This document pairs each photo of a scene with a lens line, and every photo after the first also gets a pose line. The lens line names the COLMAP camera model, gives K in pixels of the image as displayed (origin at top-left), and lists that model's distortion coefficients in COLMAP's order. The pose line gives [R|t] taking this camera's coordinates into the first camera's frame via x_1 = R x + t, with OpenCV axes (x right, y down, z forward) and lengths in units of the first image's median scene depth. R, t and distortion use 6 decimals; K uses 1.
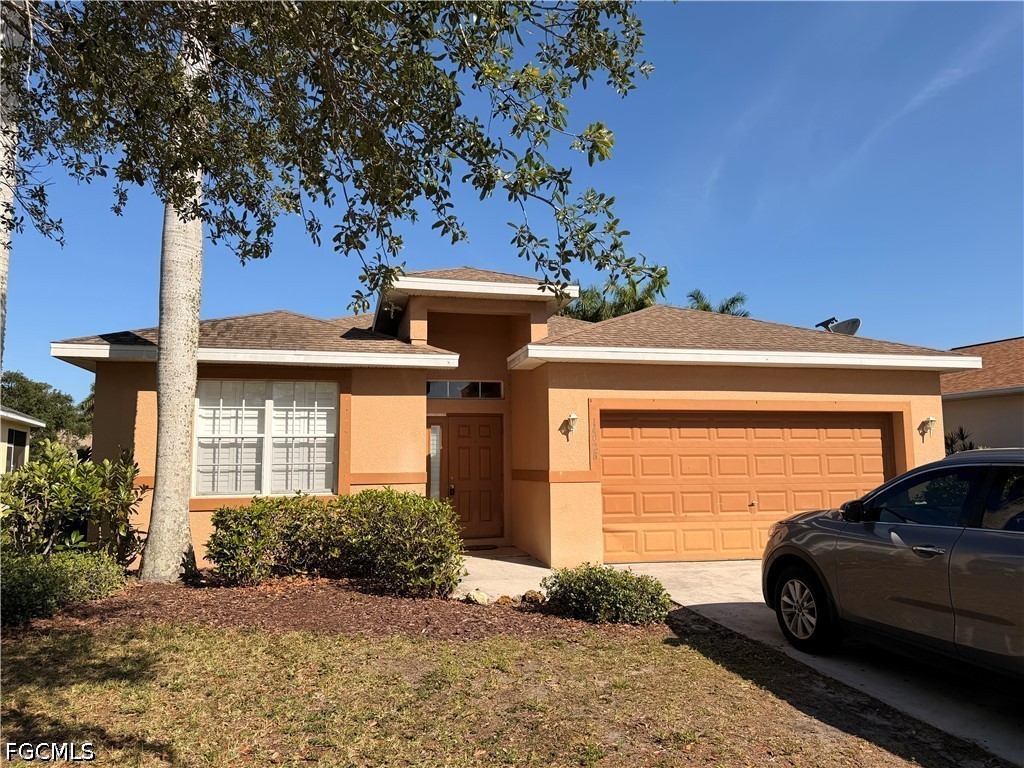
lens RADIAL K [[728.6, 0, 512.5], [0, 728.6, 384.0], [0, 0, 1]] dist [0.057844, -0.025129]
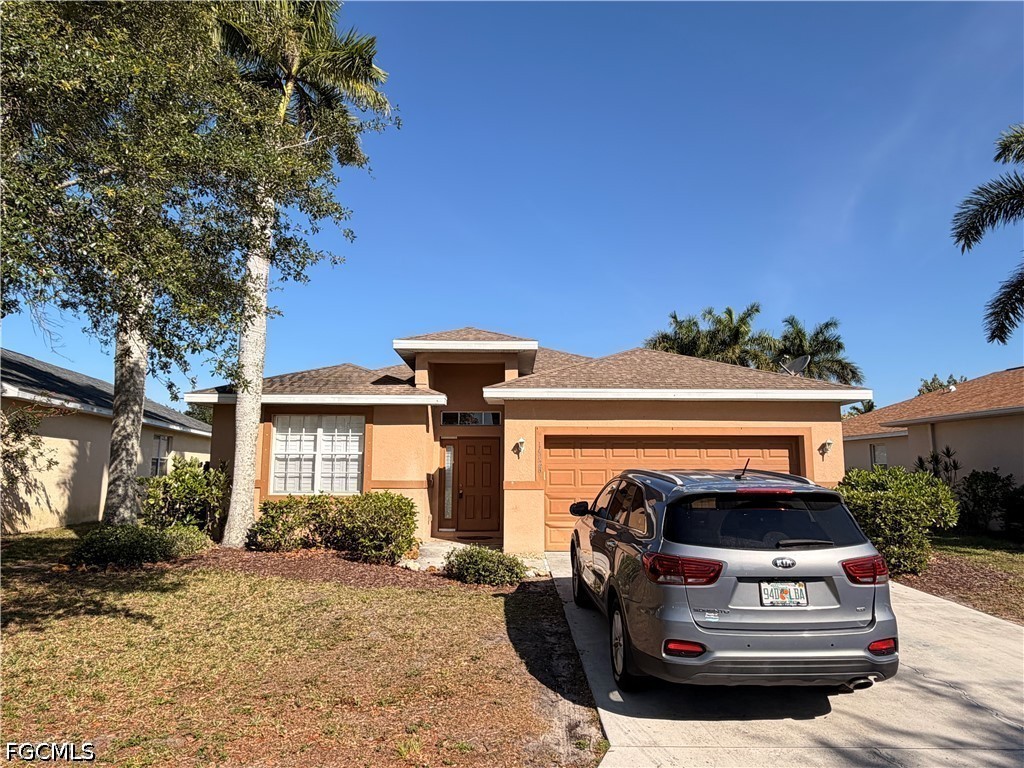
lens RADIAL K [[656.5, 0, 515.0], [0, 656.5, 386.0], [0, 0, 1]] dist [0.000294, 0.002920]
pose [[0.974663, -0.017232, -0.223014, 0.334522], [0.011796, 0.999600, -0.025685, -0.024072], [0.223368, 0.022404, 0.974477, -0.181026]]
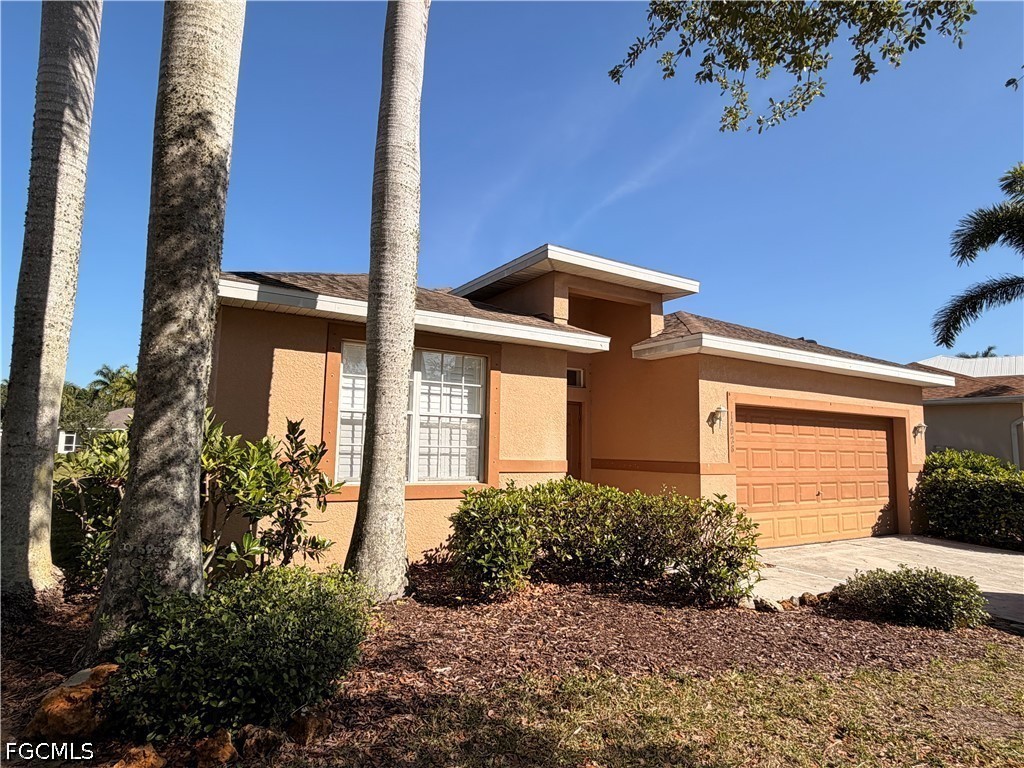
lens RADIAL K [[597.7, 0, 509.9], [0, 597.7, 388.7], [0, 0, 1]] dist [-0.024586, 0.001026]
pose [[0.945588, 0.061241, 0.319550, -0.446101], [-0.064093, 0.997943, -0.001594, 0.035711], [-0.318990, -0.018974, 0.947568, 0.305378]]
